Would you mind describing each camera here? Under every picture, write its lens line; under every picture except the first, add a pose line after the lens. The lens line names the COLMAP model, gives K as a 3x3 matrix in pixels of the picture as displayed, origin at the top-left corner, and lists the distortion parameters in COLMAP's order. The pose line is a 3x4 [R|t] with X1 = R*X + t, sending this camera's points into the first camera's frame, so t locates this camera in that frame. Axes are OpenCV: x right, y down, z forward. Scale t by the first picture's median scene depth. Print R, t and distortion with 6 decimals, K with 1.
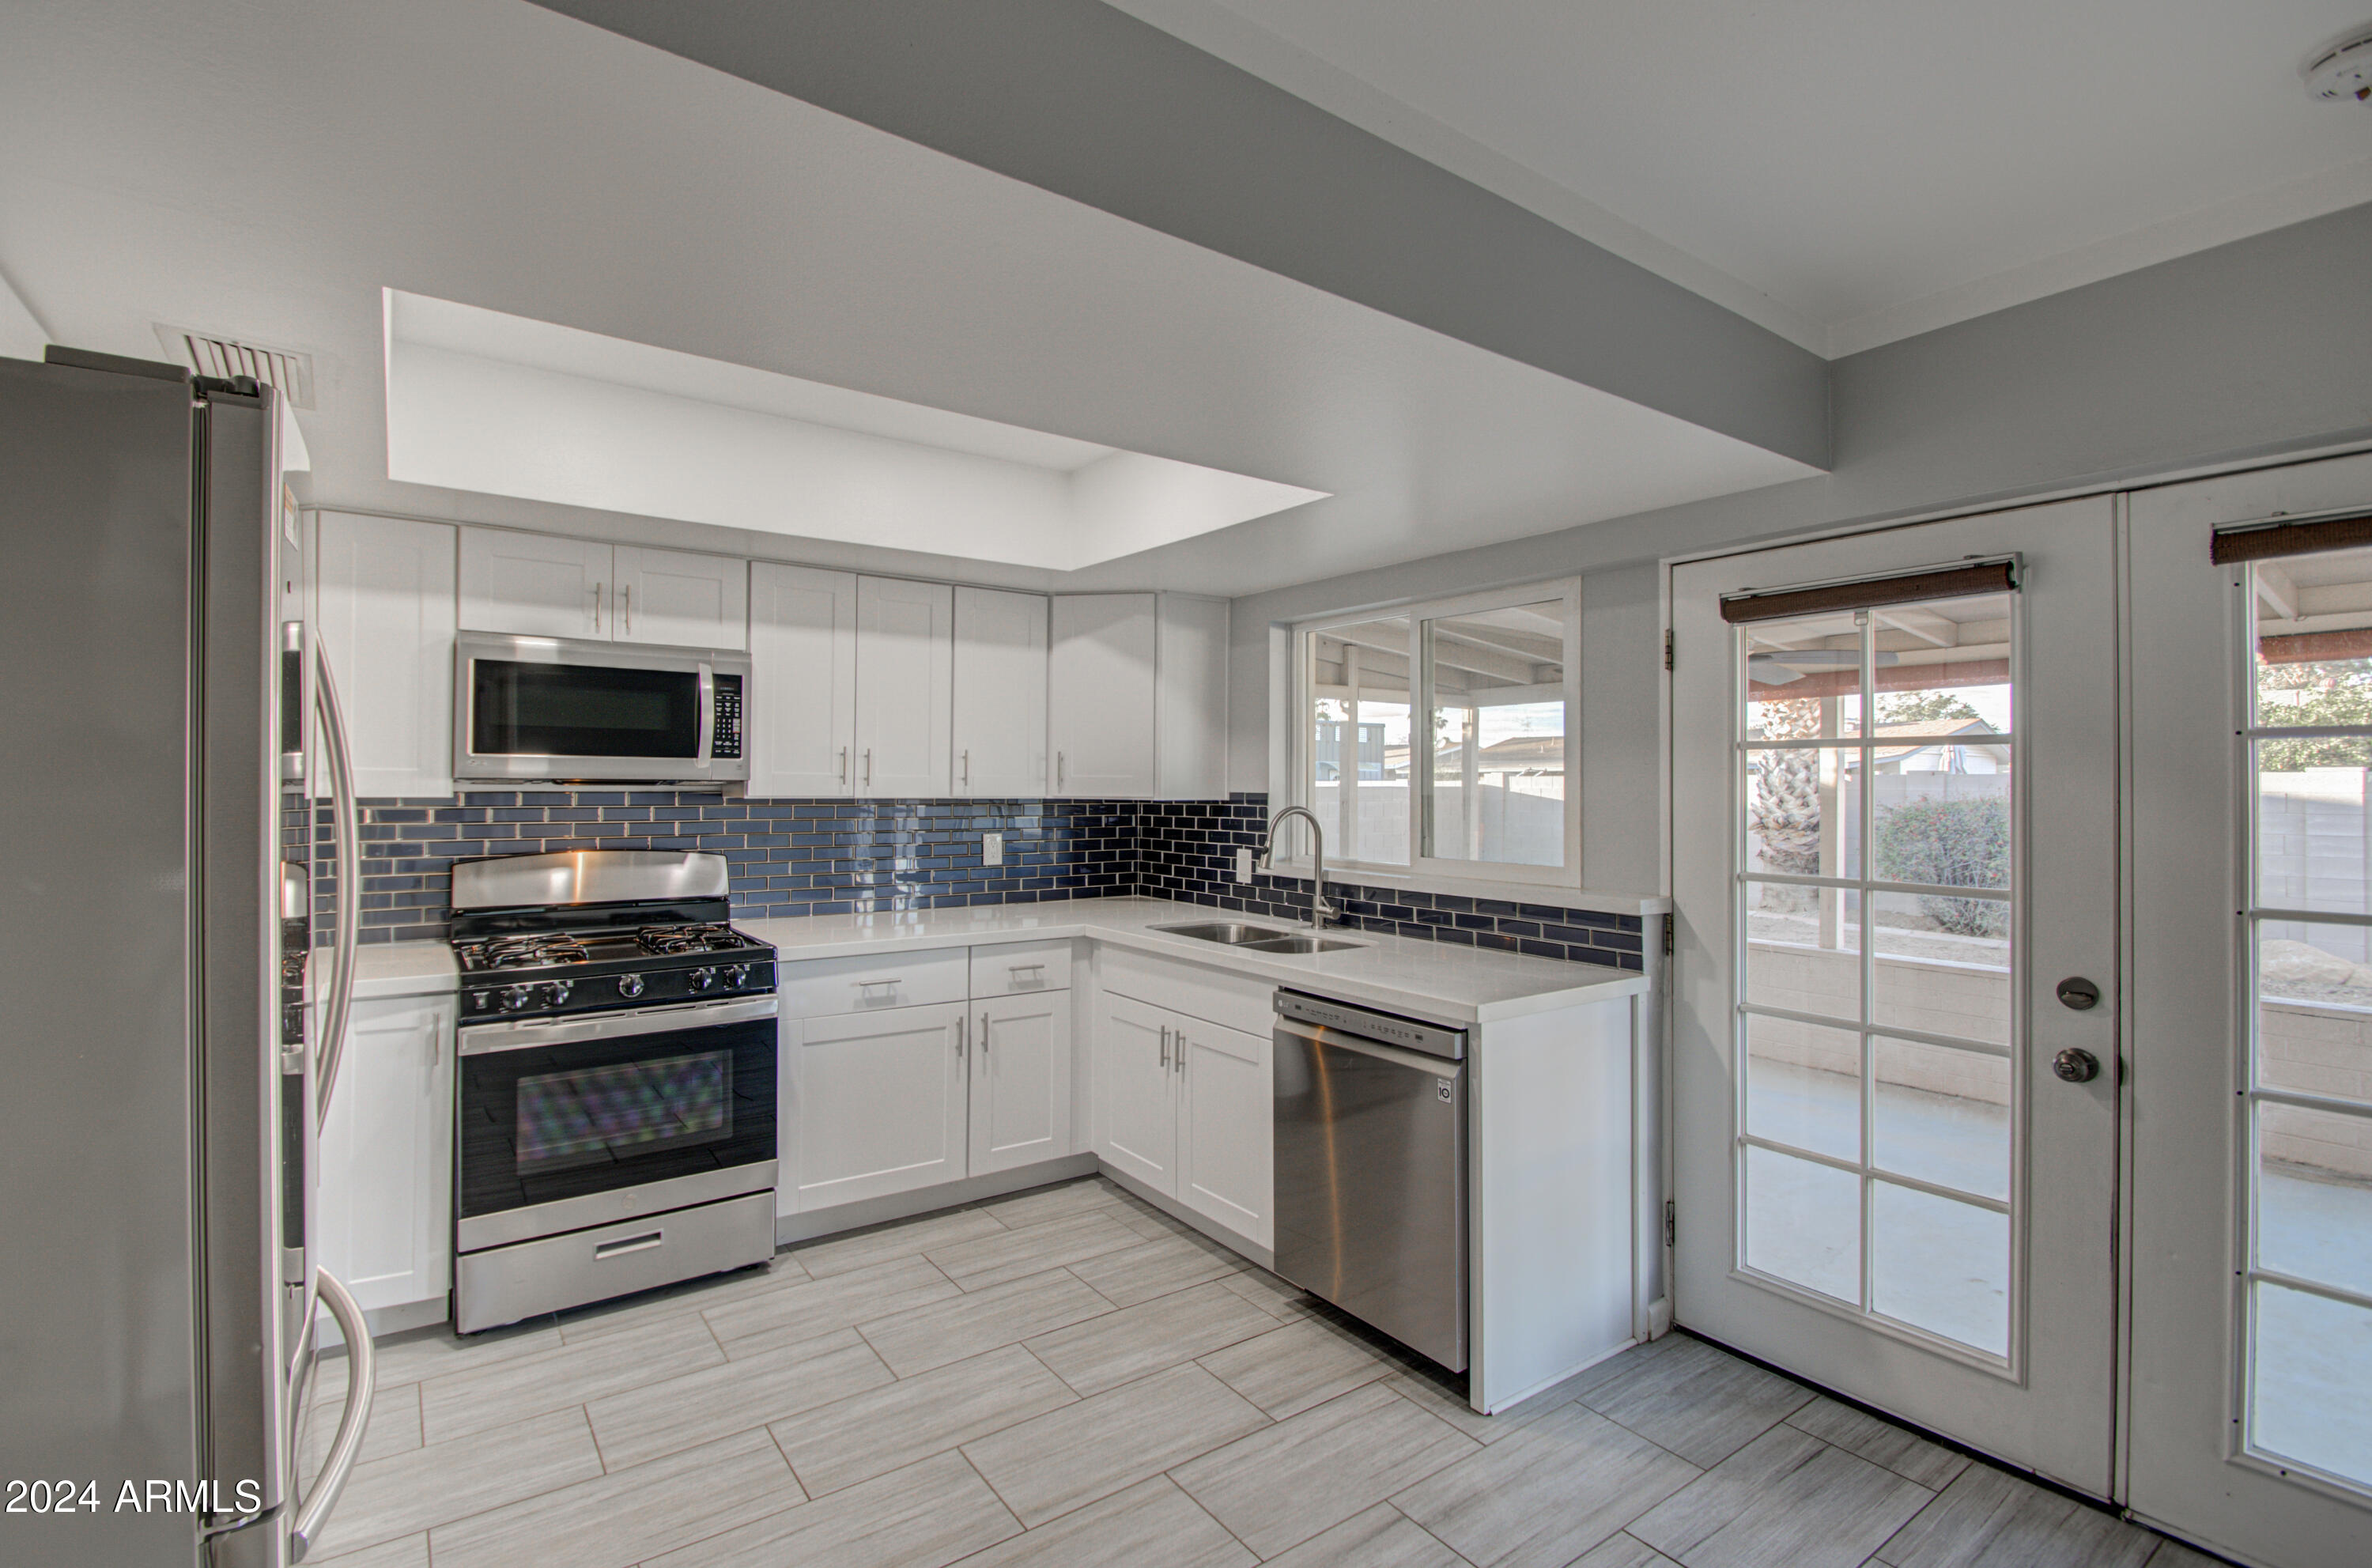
lens RADIAL K [[1066.9, 0, 1136.9], [0, 1066.9, 768.7], [0, 0, 1]] dist [-0.000307, -0.009232]
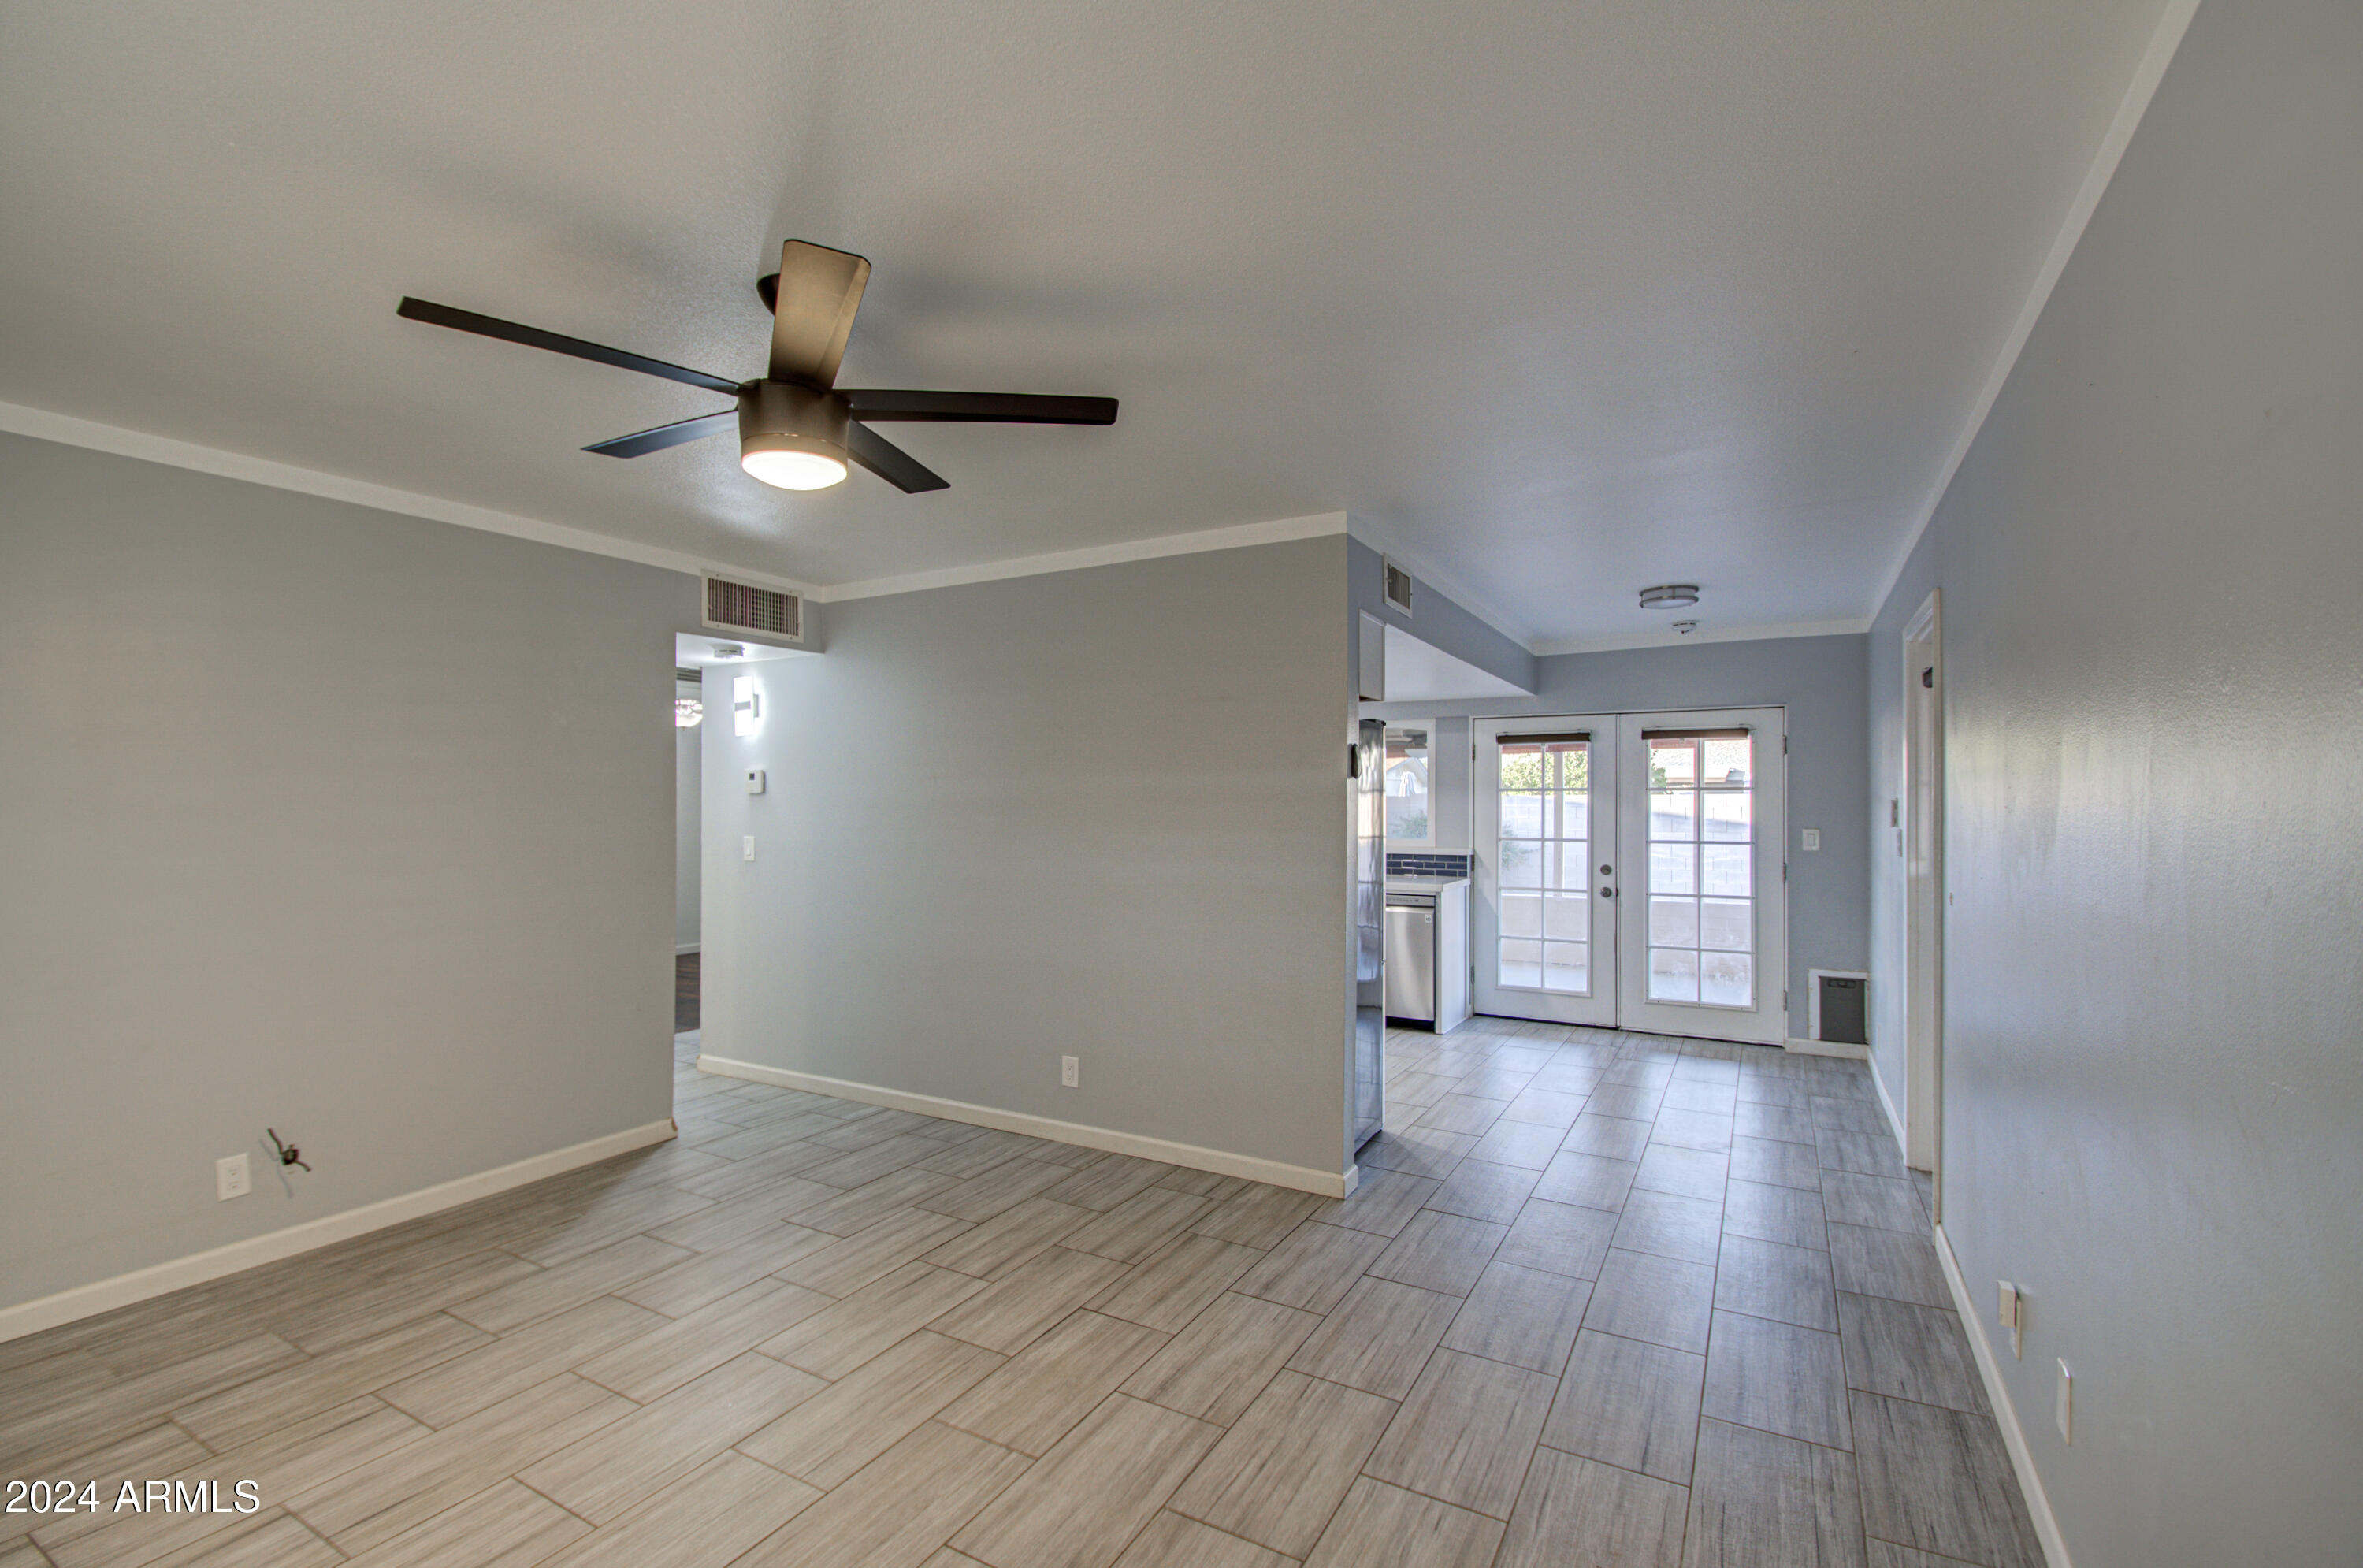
lens RADIAL K [[1062.8, 0, 1149.8], [0, 1062.8, 800.2], [0, 0, 1]] dist [-0.000307, -0.009232]
pose [[0.905408, -0.004240, 0.424521, -1.255151], [0.000239, 0.999955, 0.009477, -0.019465], [-0.424542, -0.008479, 0.905368, -0.959950]]
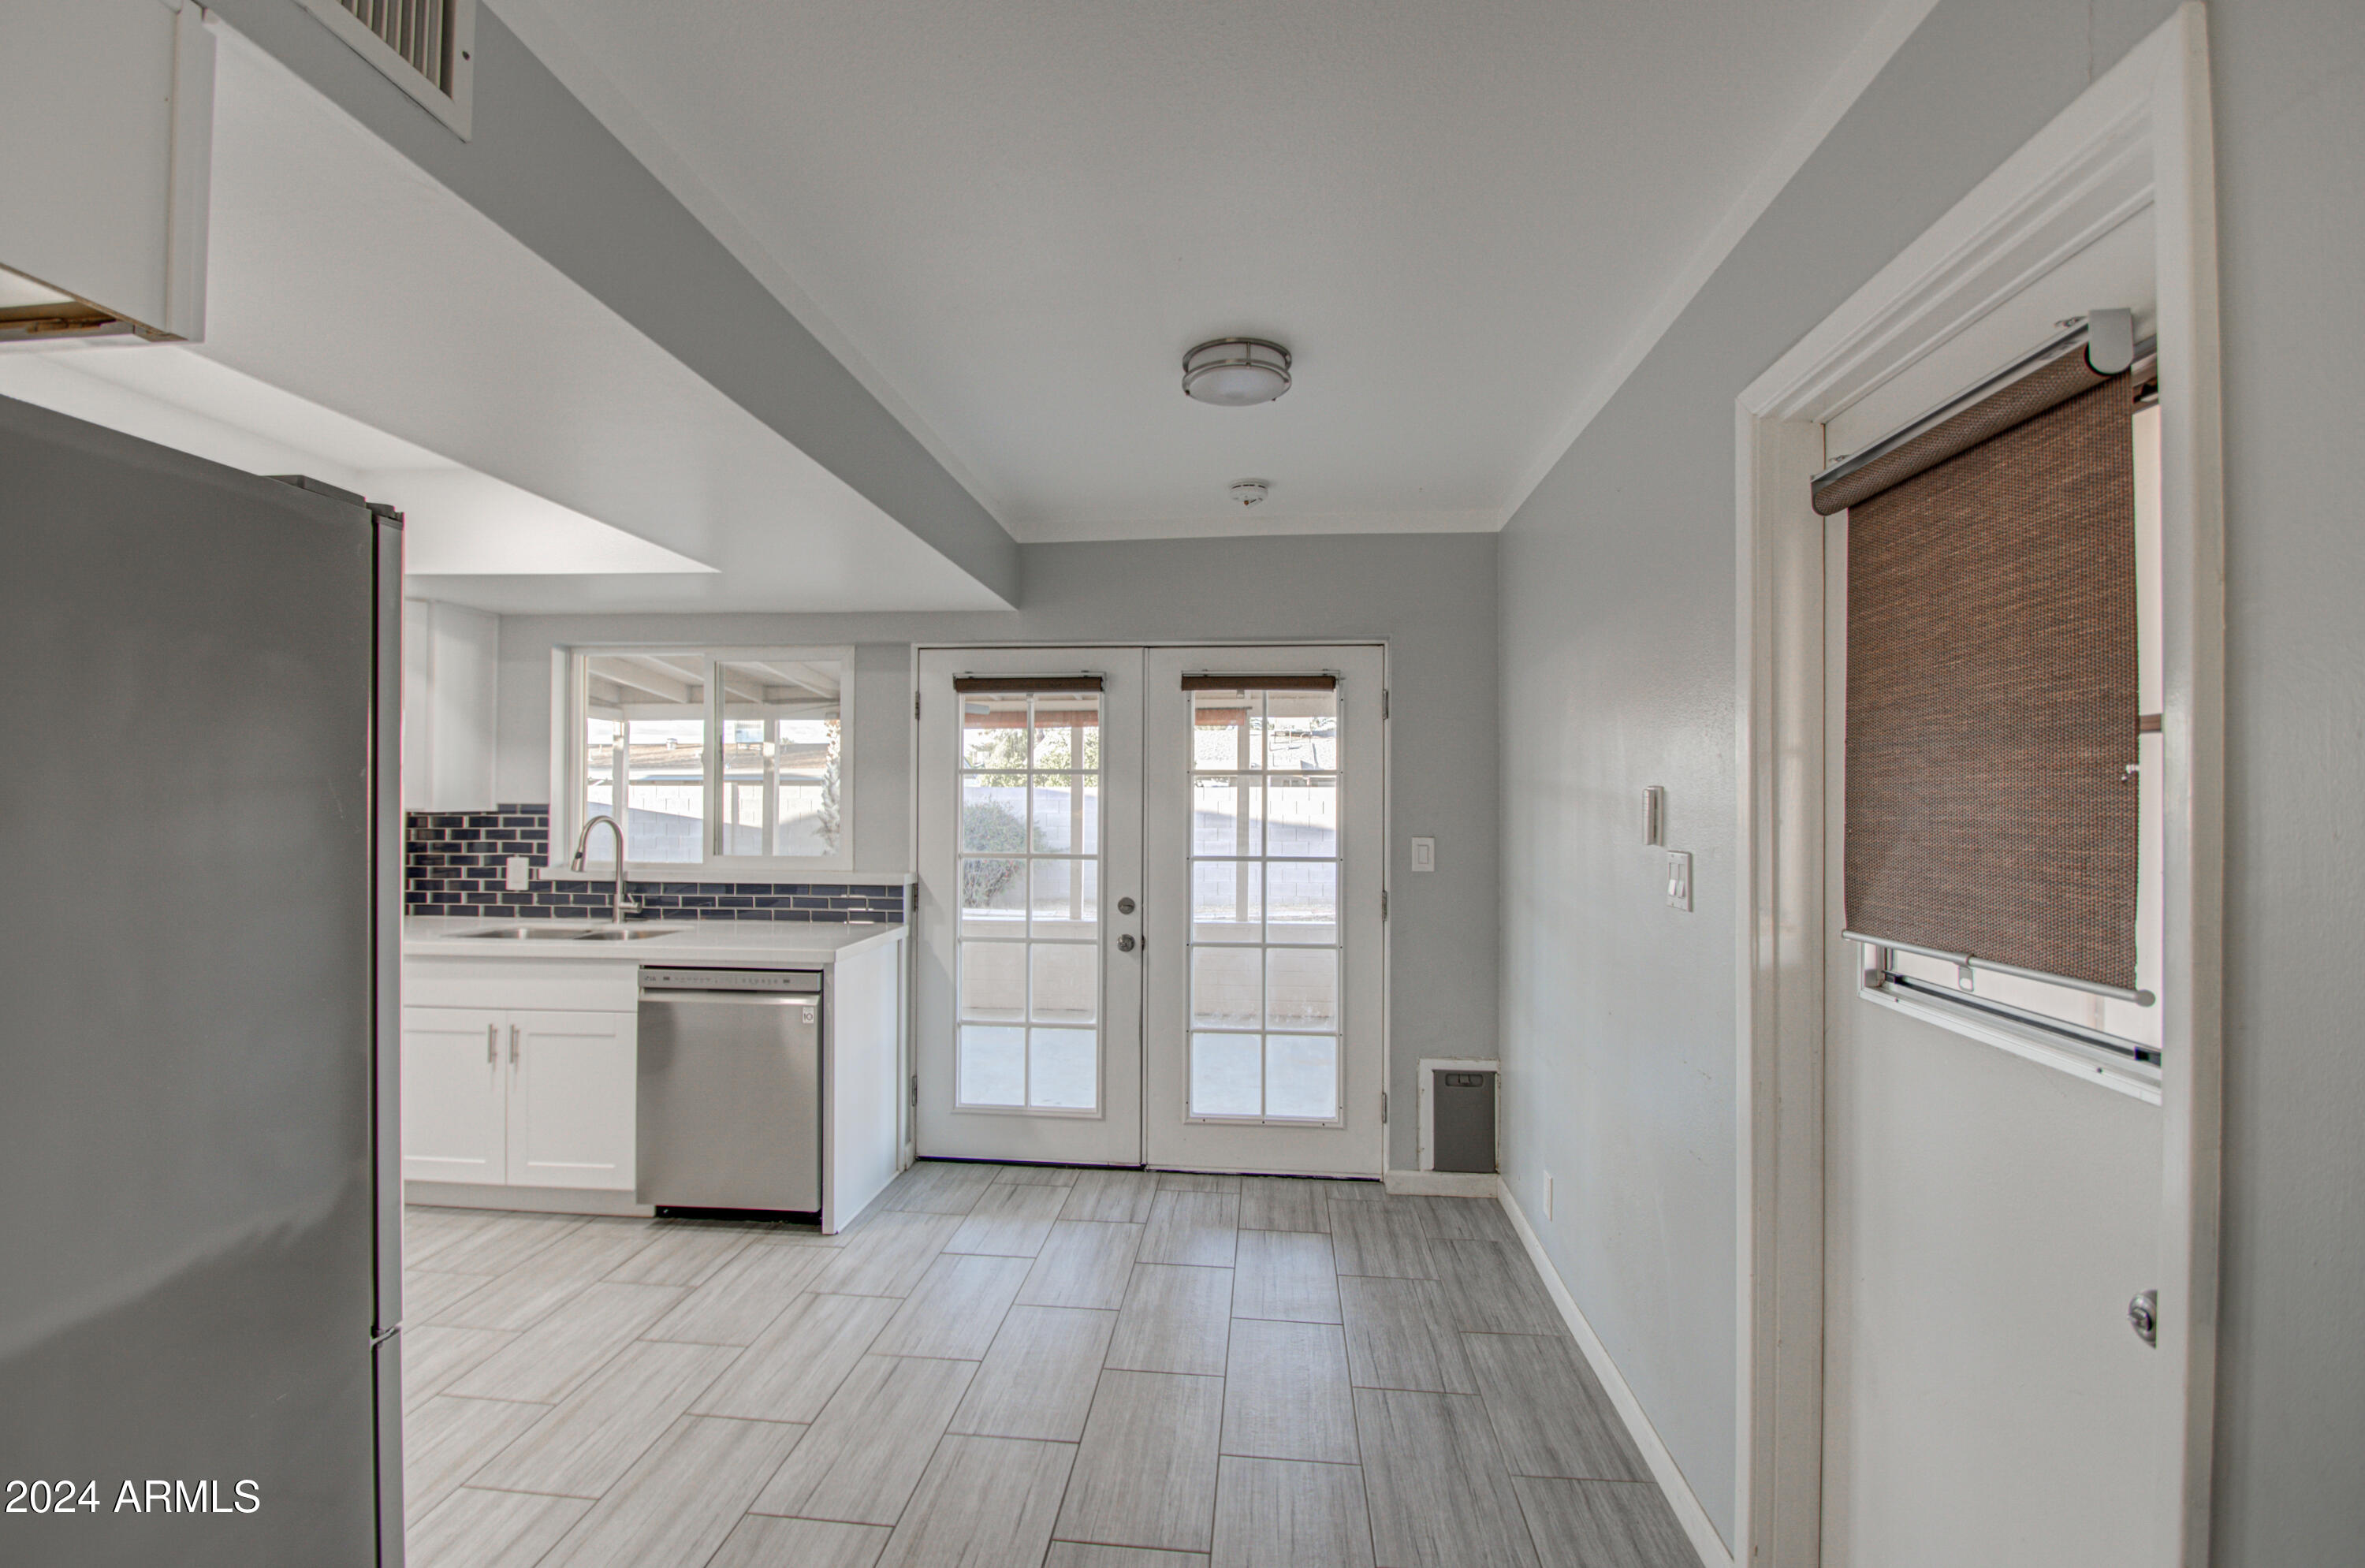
lens RADIAL K [[1063.7, 0, 1162.4], [0, 1063.7, 794.4], [0, 0, 1]] dist [-0.000307, -0.009232]
pose [[0.642060, 0.001083, 0.766653, -0.406276], [-0.012934, 0.999872, 0.009419, -0.006393], [-0.766545, -0.015963, 0.641992, -0.210792]]
